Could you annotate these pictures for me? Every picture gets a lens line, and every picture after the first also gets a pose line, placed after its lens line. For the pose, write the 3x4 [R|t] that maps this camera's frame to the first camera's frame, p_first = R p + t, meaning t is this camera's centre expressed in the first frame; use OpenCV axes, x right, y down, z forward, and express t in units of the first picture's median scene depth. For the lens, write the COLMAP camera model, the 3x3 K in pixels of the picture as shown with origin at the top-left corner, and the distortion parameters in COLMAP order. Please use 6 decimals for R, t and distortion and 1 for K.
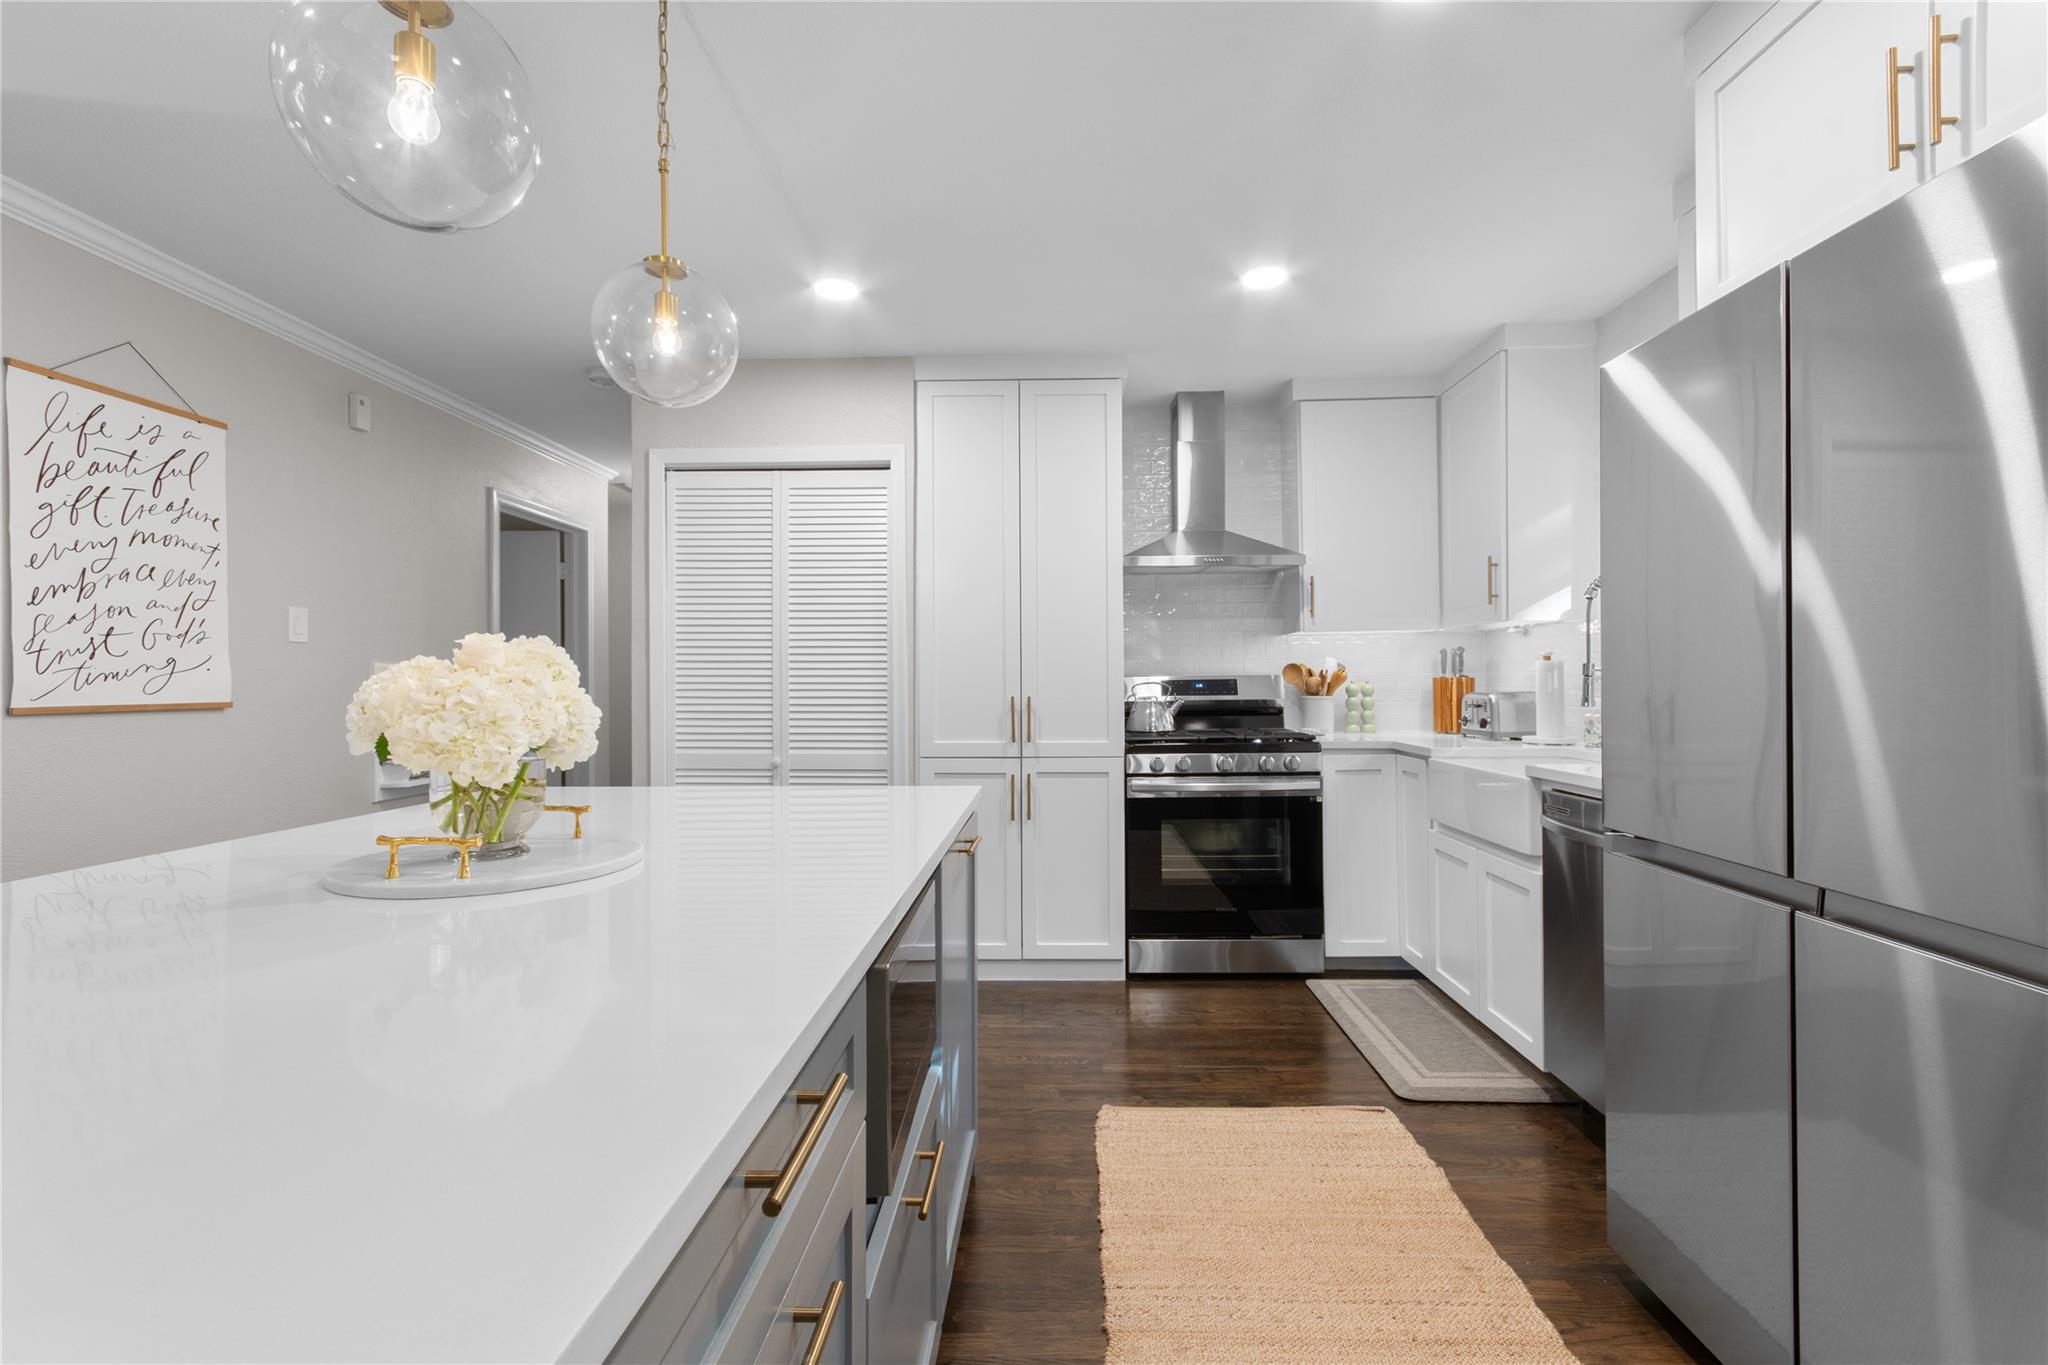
lens RADIAL K [[901.5, 0, 1033.7], [0, 901.5, 690.6], [0, 0, 1]] dist [0.010238, -0.000008]
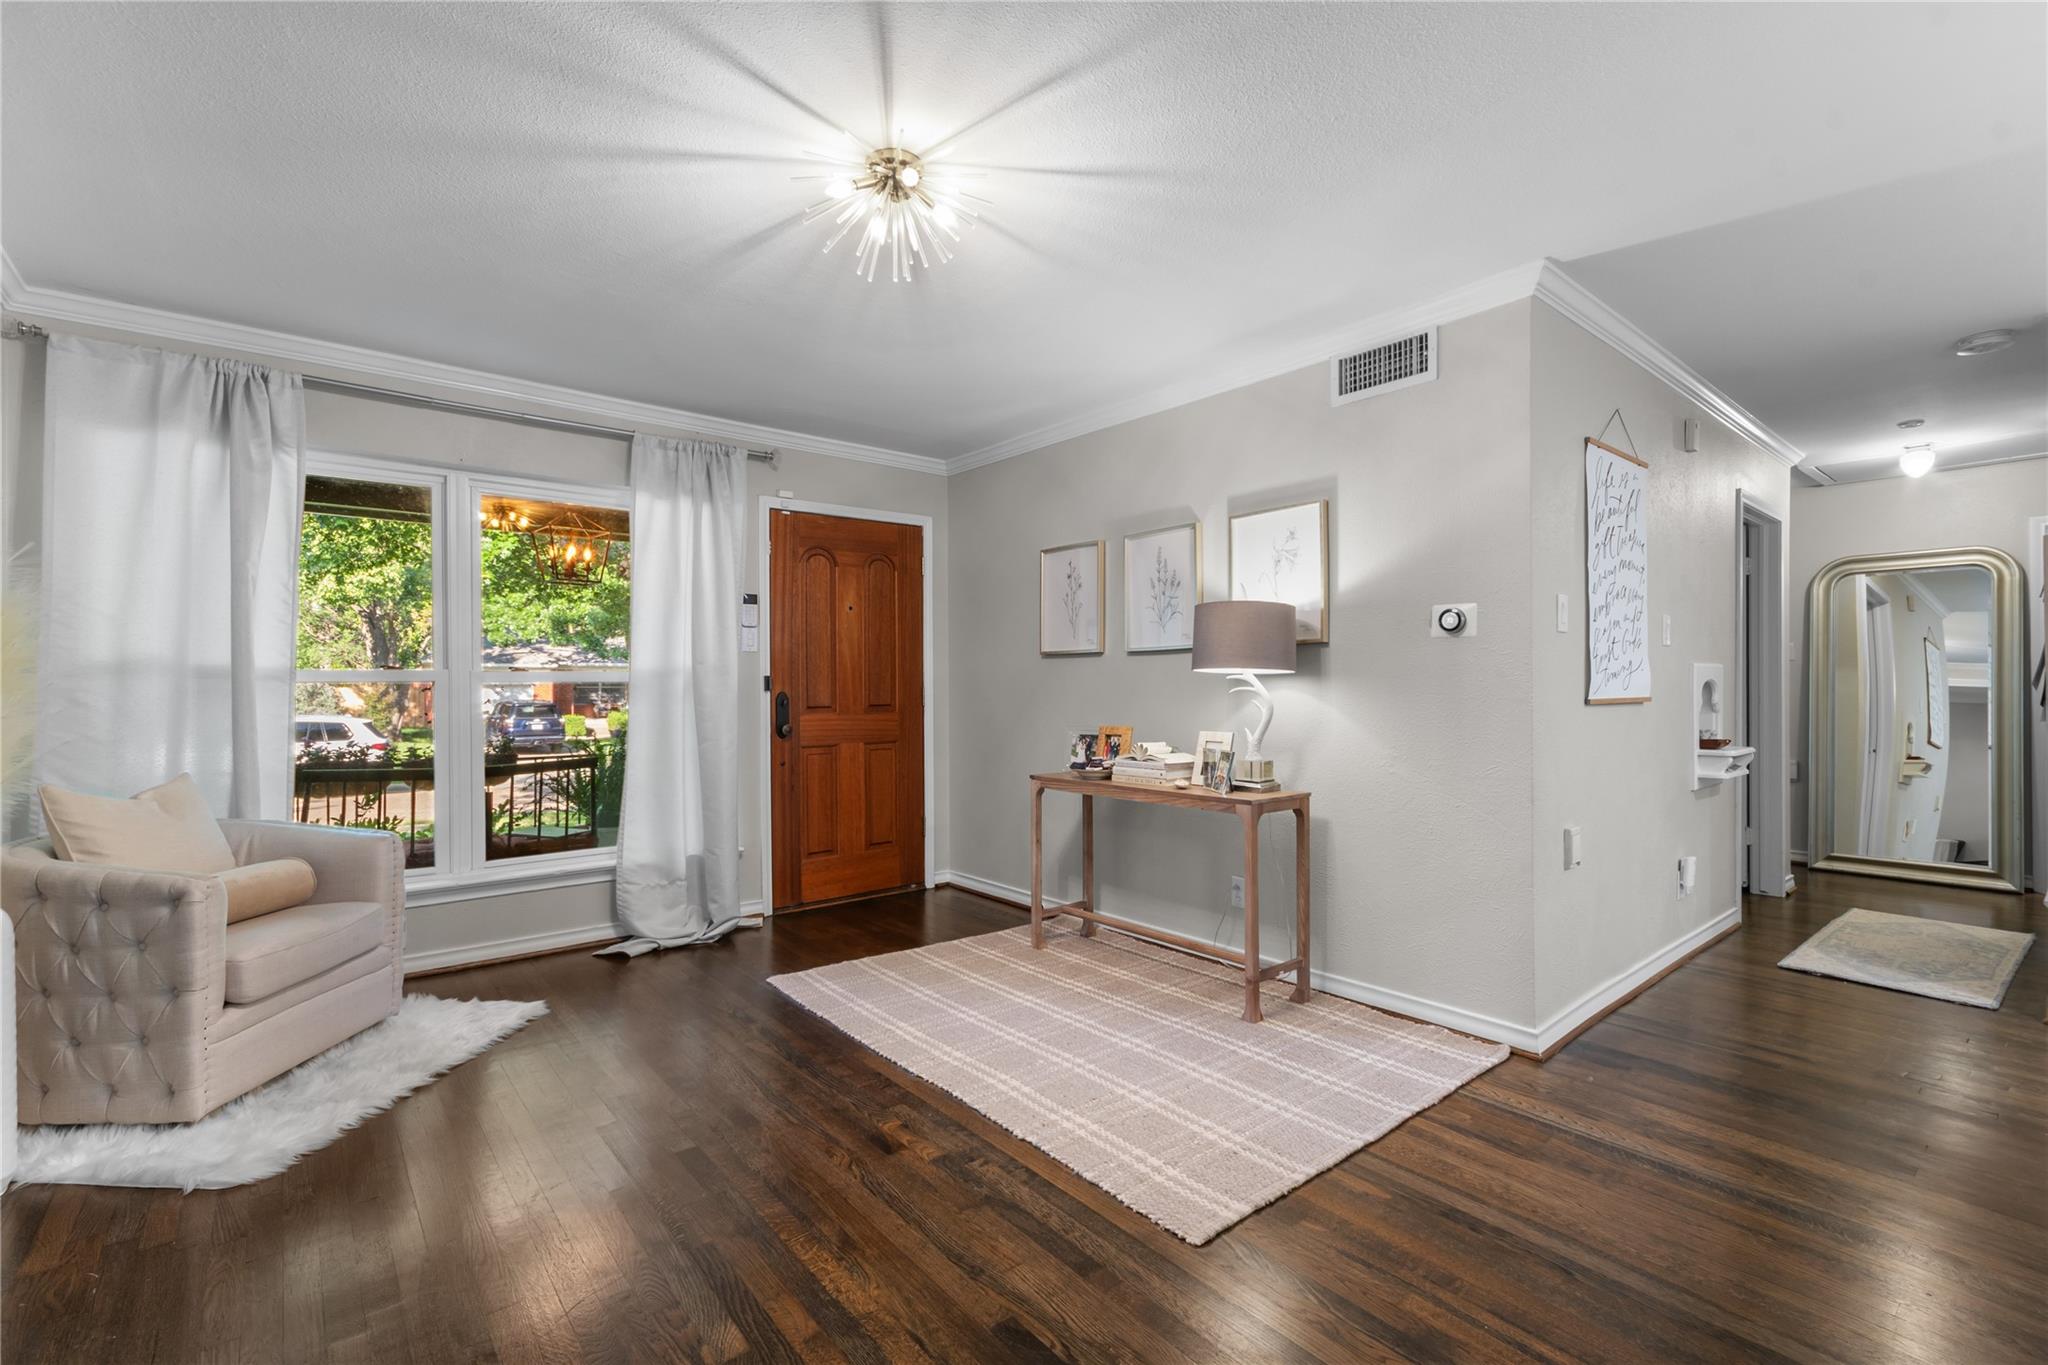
lens RADIAL K [[901.5, 0, 1033.7], [0, 901.5, 690.6], [0, 0, 1]] dist [0.010238, -0.000008]
pose [[0.663802, 0.005643, -0.747887, -0.609532], [-0.004986, 0.999983, 0.003120, 0.005185], [0.747892, 0.001658, 0.663819, -0.450136]]
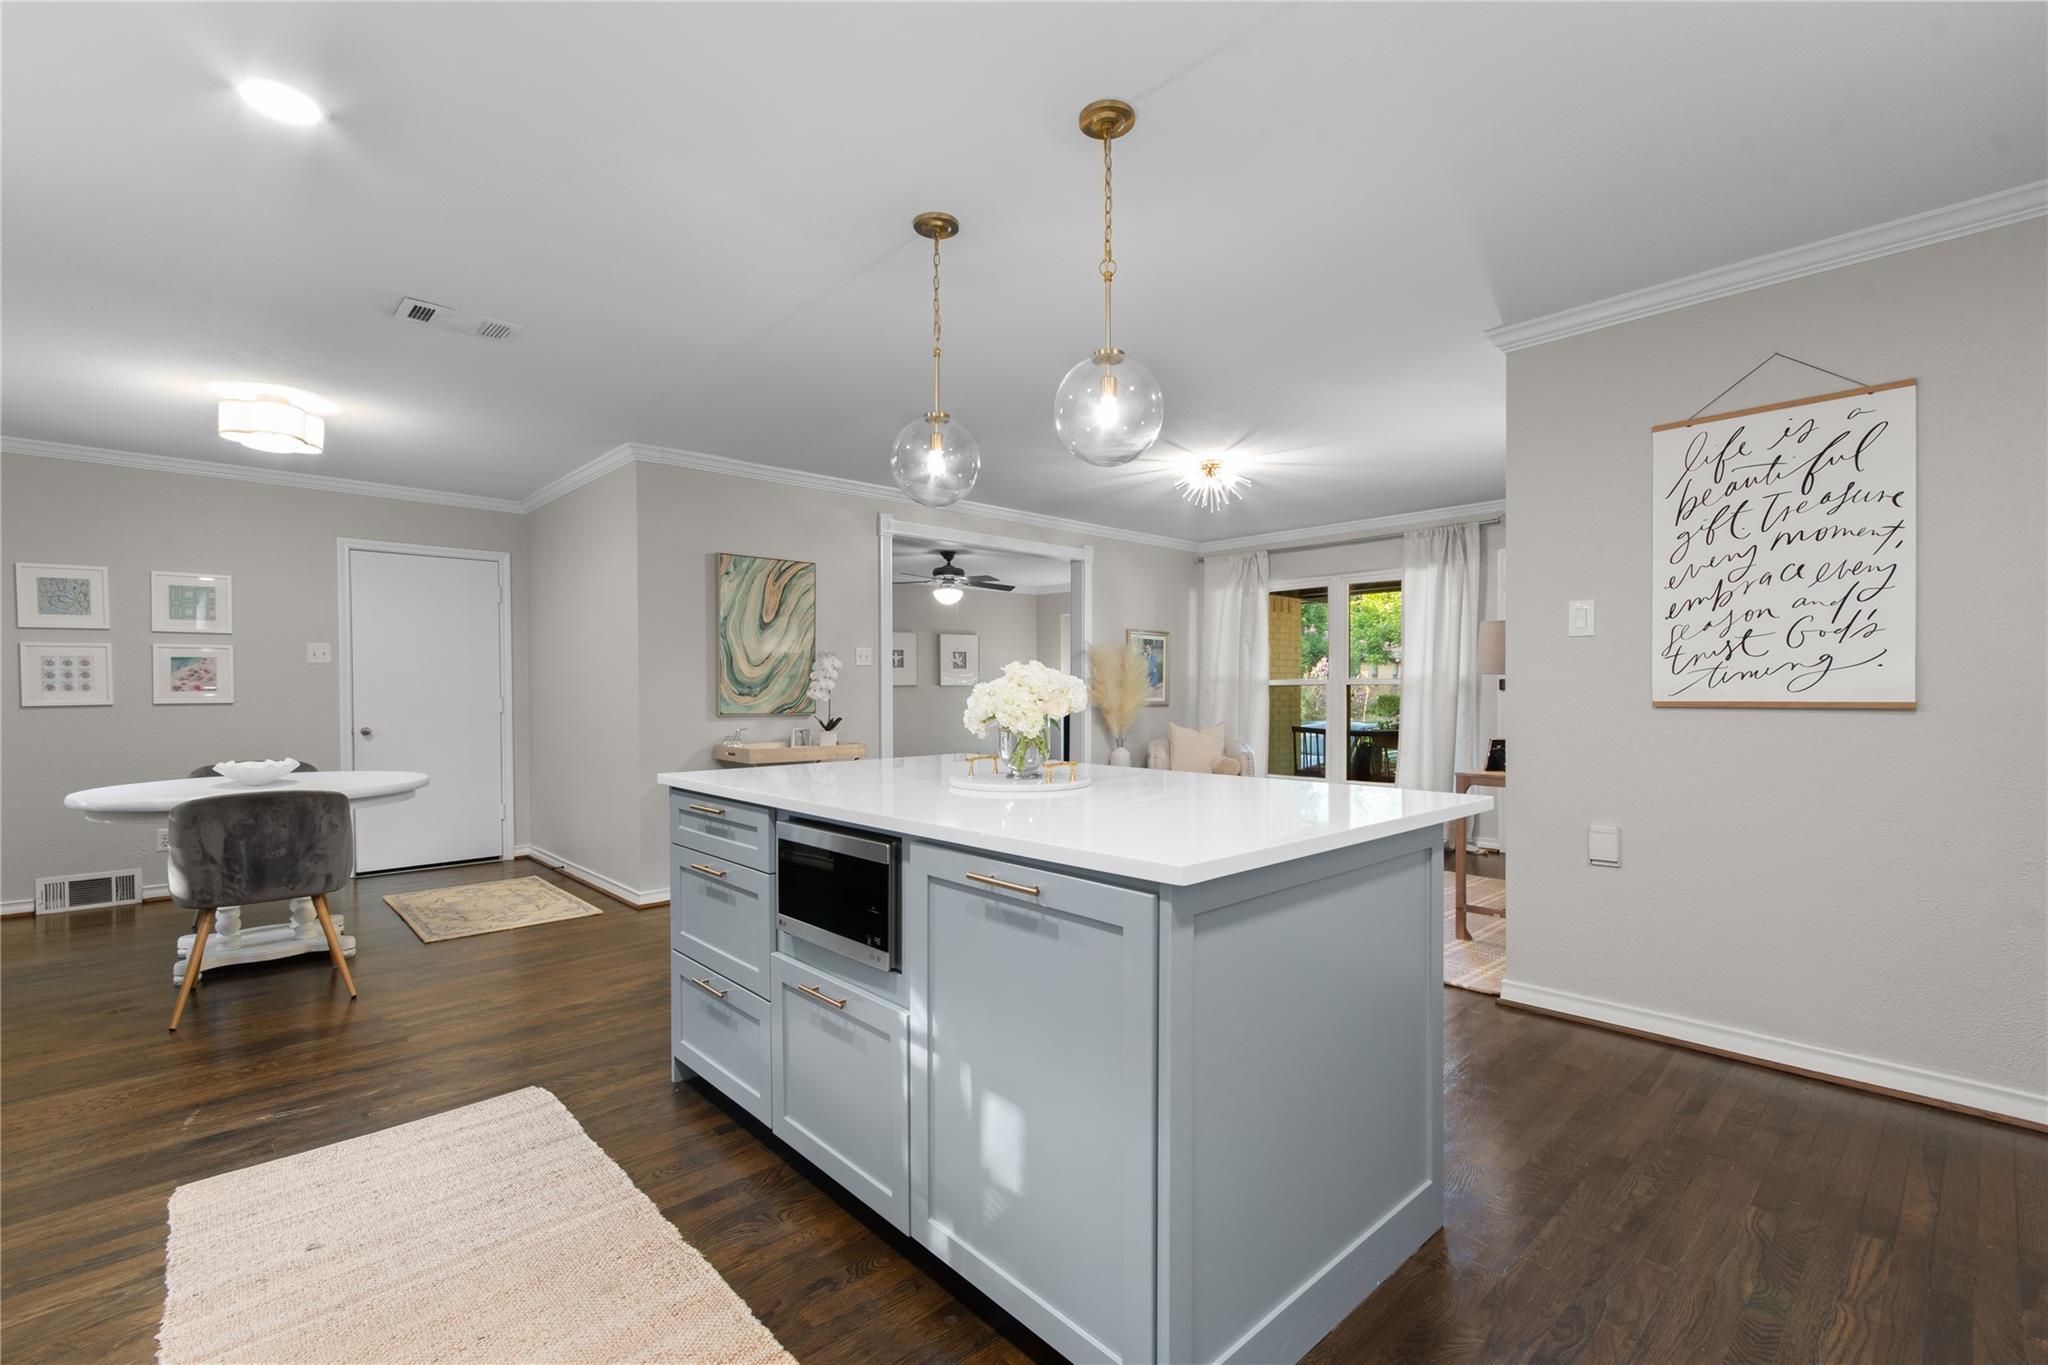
lens RADIAL K [[901.5, 0, 1033.7], [0, 901.5, 690.6], [0, 0, 1]] dist [0.010238, -0.000008]
pose [[-0.704906, 0.008498, -0.709250, 0.348305], [0.000232, 0.999931, 0.011751, -0.009960], [0.709300, 0.008119, -0.704860, 1.147420]]
